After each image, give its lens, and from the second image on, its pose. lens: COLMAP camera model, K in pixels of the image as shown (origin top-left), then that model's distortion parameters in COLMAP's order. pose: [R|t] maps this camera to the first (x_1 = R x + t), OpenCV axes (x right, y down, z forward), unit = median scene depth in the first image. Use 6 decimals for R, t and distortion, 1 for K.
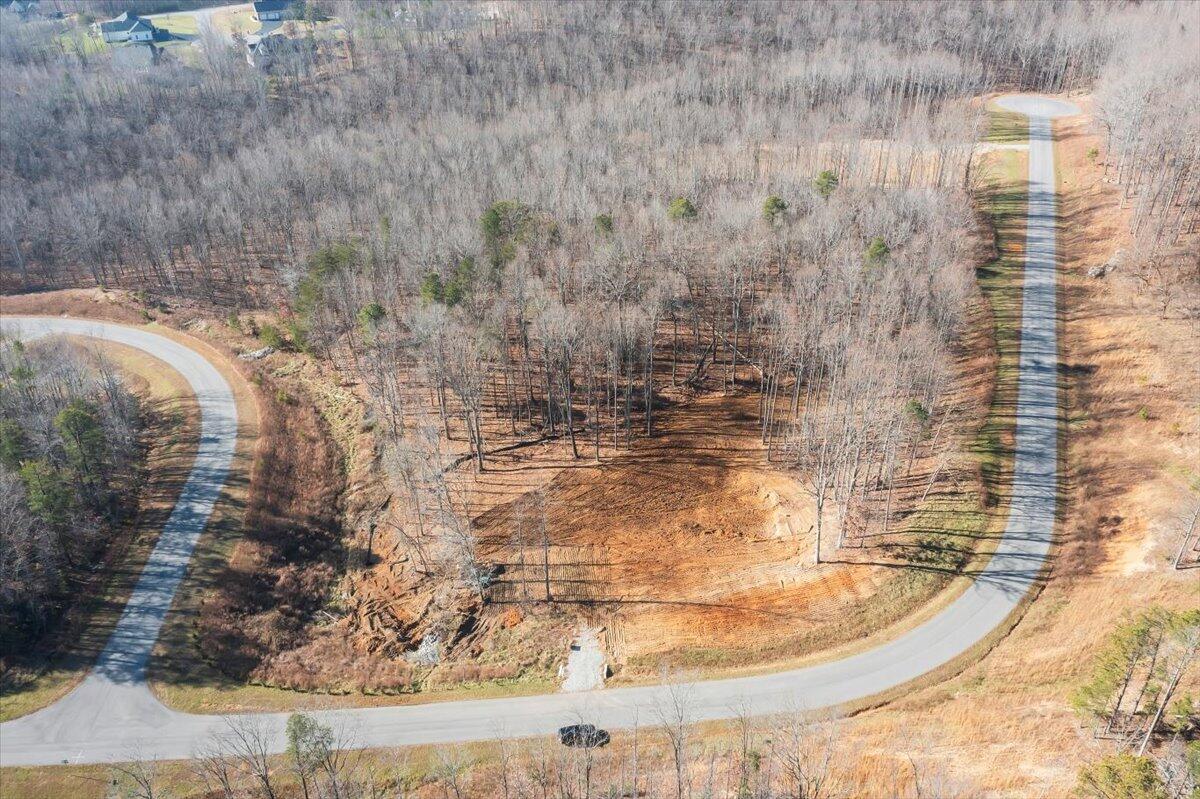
lens RADIAL K [[965.9, 0, 600.0], [0, 965.9, 399.5], [0, 0, 1]] dist [-0.012379, 0.003617]
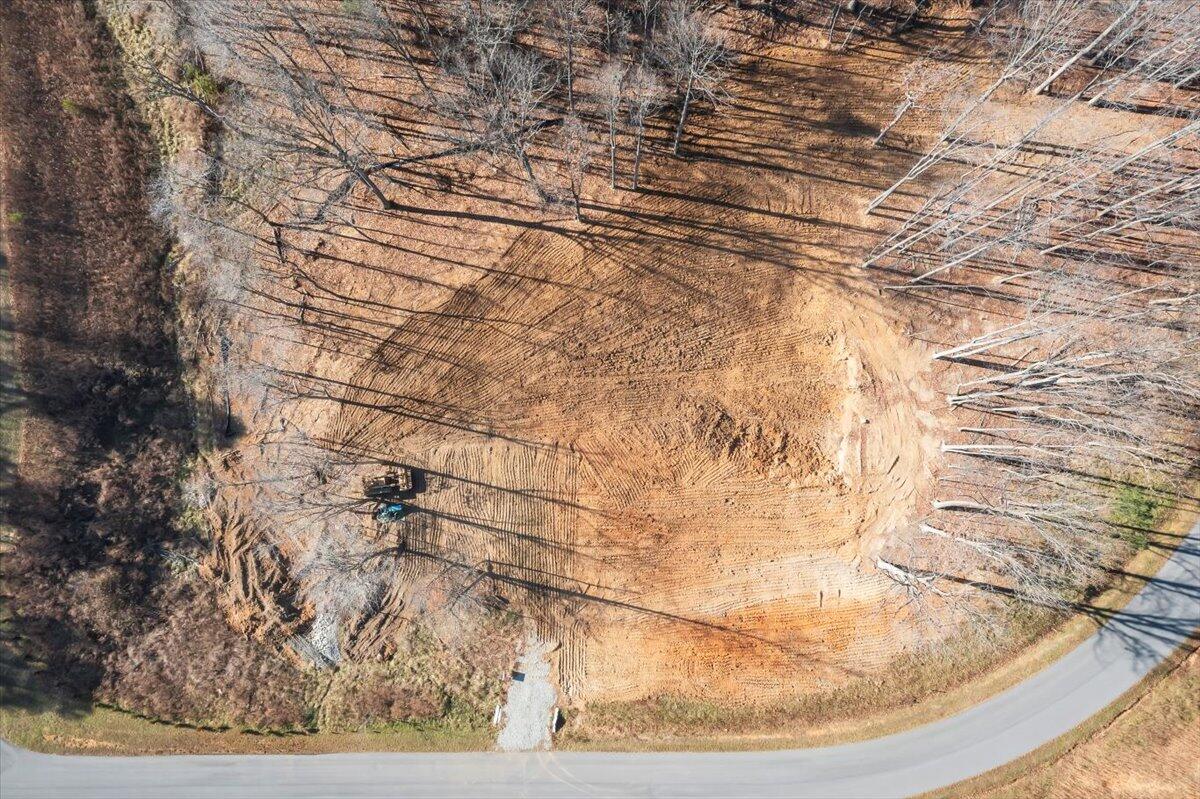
lens RADIAL K [[960.8, 0, 600.0], [0, 960.8, 399.5], [0, 0, 1]] dist [-0.010573, 0.006052]
pose [[0.997661, 0.067648, -0.009831, 0.028034], [-0.029964, 0.562016, 0.826584, -0.439565], [0.061442, -0.824356, 0.562728, 0.704948]]
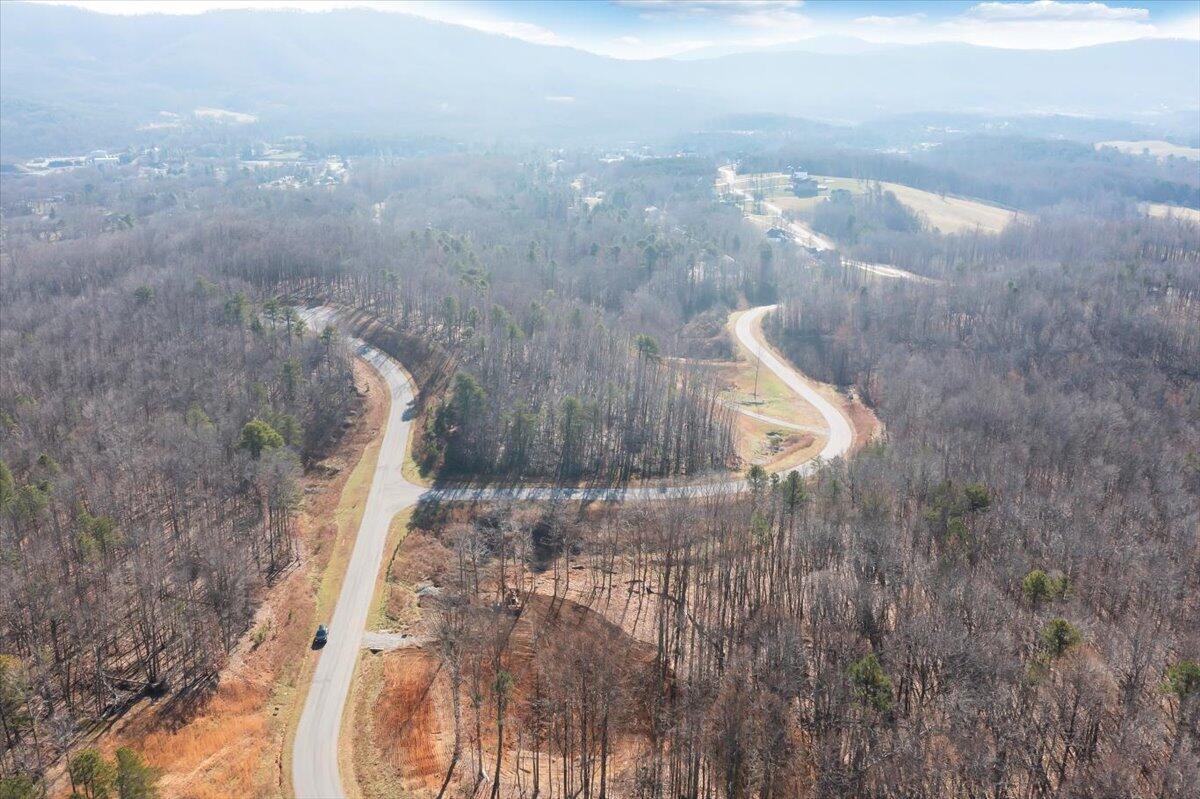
lens RADIAL K [[965.9, 0, 600.0], [0, 965.9, 399.5], [0, 0, 1]] dist [-0.012379, 0.003617]
pose [[0.020689, 0.330633, -0.943533, 1.042768], [-0.545825, 0.794418, 0.266411, -0.466003], [0.837643, 0.509492, 0.196904, 0.736107]]
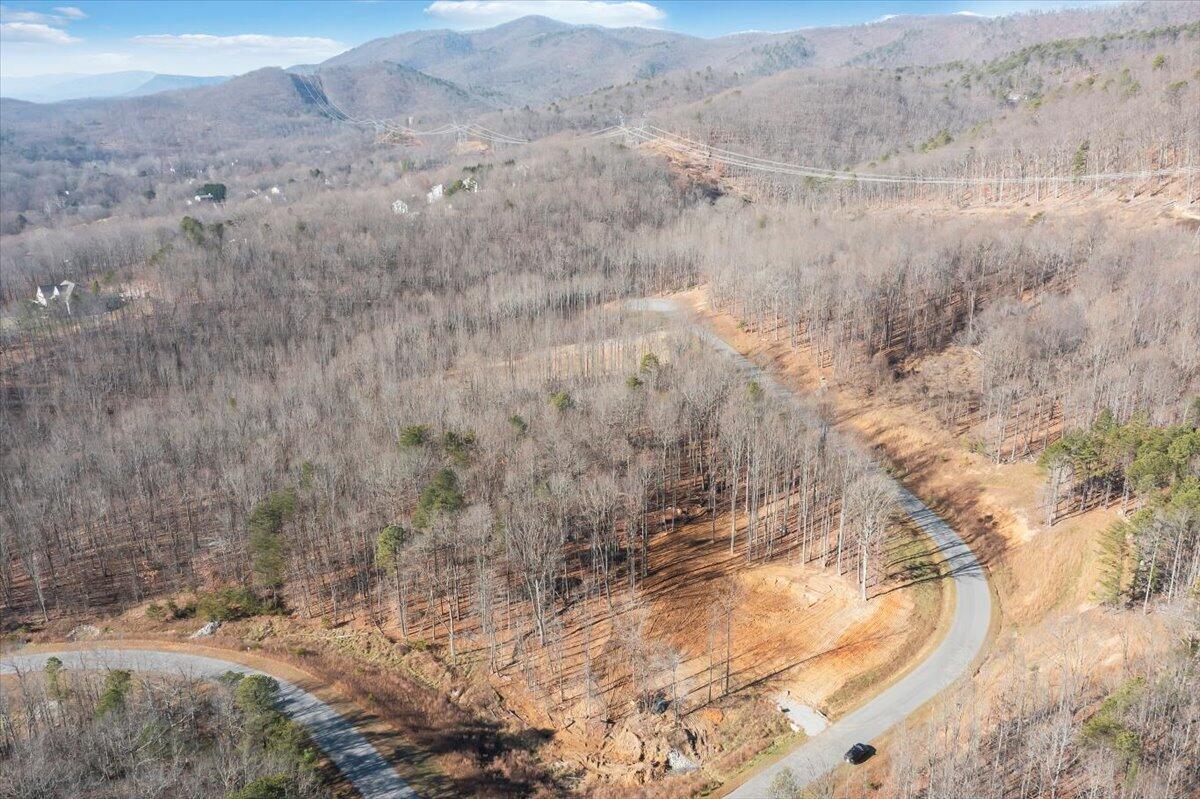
lens RADIAL K [[978.0, 0, 600.0], [0, 978.0, 399.5], [0, 0, 1]] dist [-0.017361, -0.001087]
pose [[0.825835, -0.174355, 0.536281, -0.755507], [0.303161, 0.939153, -0.161511, 0.013527], [-0.475489, 0.295960, 0.828443, -0.031330]]
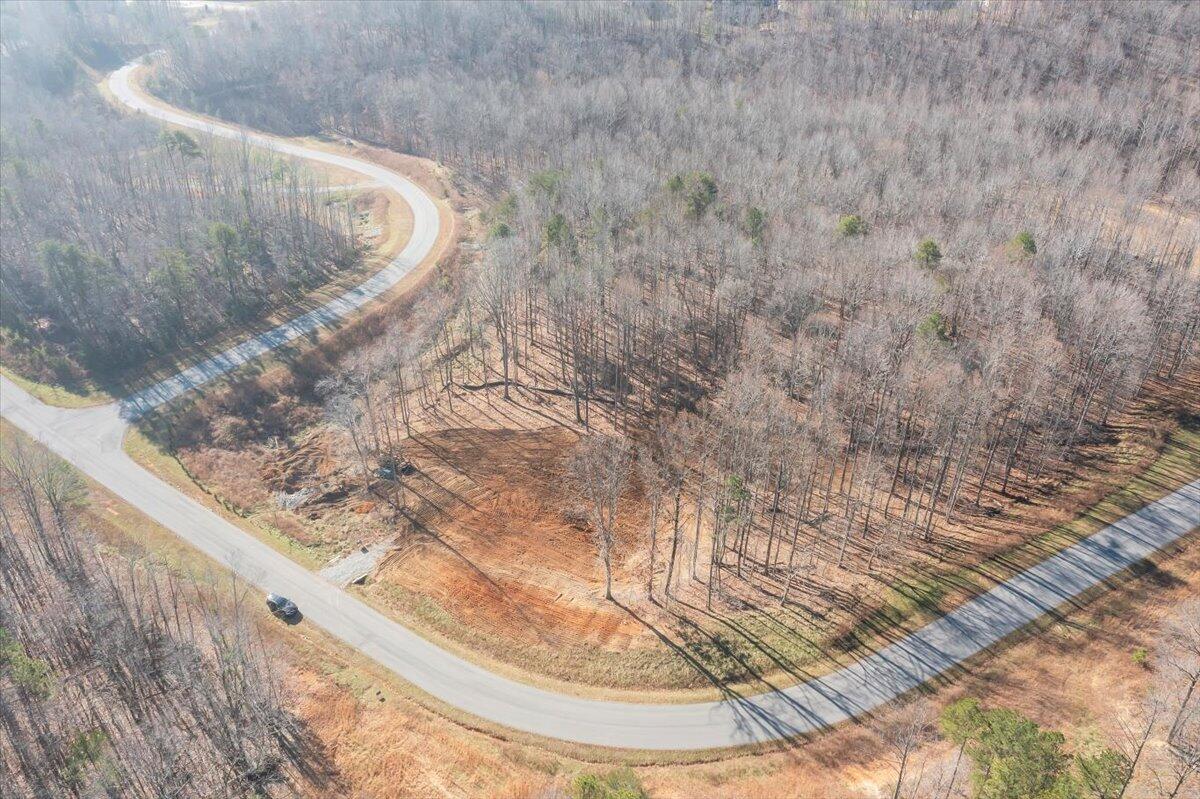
lens RADIAL K [[965.9, 0, 600.0], [0, 965.9, 399.5], [0, 0, 1]] dist [-0.012379, 0.003617]
pose [[0.768100, 0.371049, -0.521867, 0.631303], [-0.353532, 0.925258, 0.137523, -0.132588], [0.533890, 0.078866, 0.841868, 0.195784]]
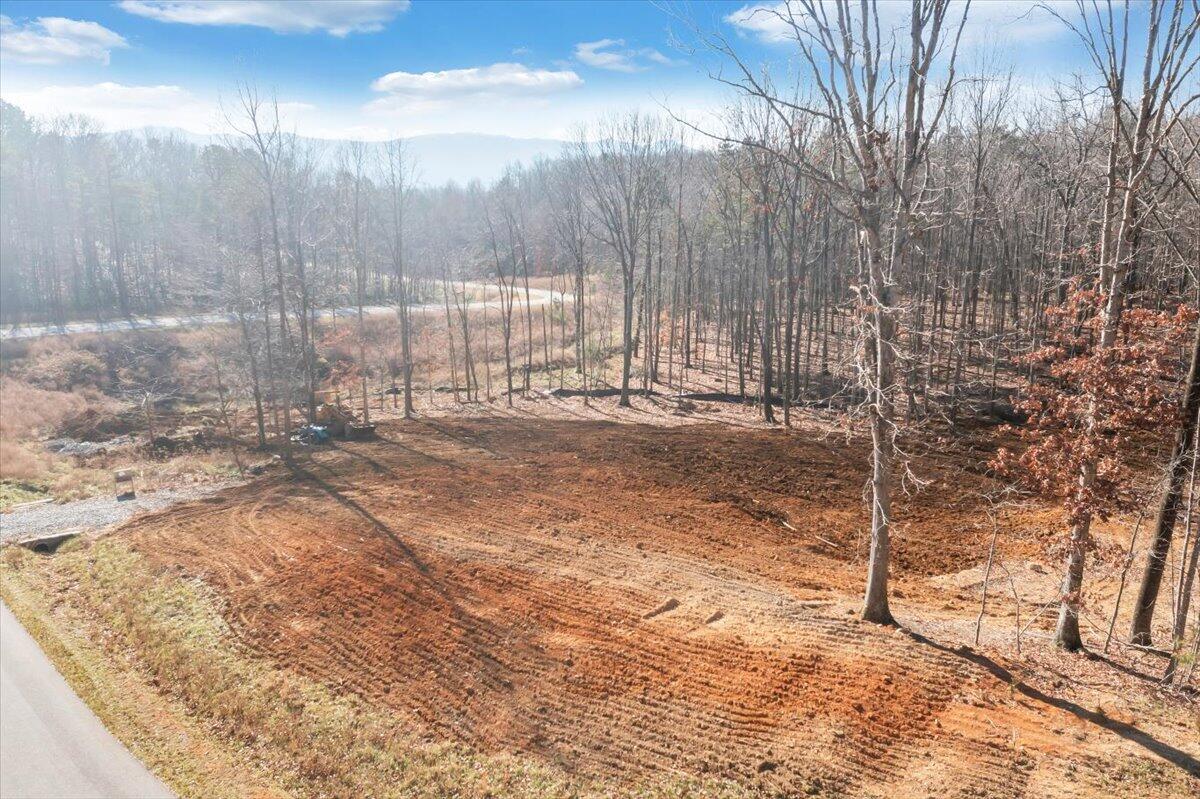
lens RADIAL K [[965.9, 0, 600.0], [0, 965.9, 399.5], [0, 0, 1]] dist [-0.012379, 0.003617]
pose [[0.620574, 0.190016, -0.760777, 0.339636], [-0.429386, 0.894158, -0.126924, 0.177022], [0.656137, 0.405433, 0.636481, 0.799939]]
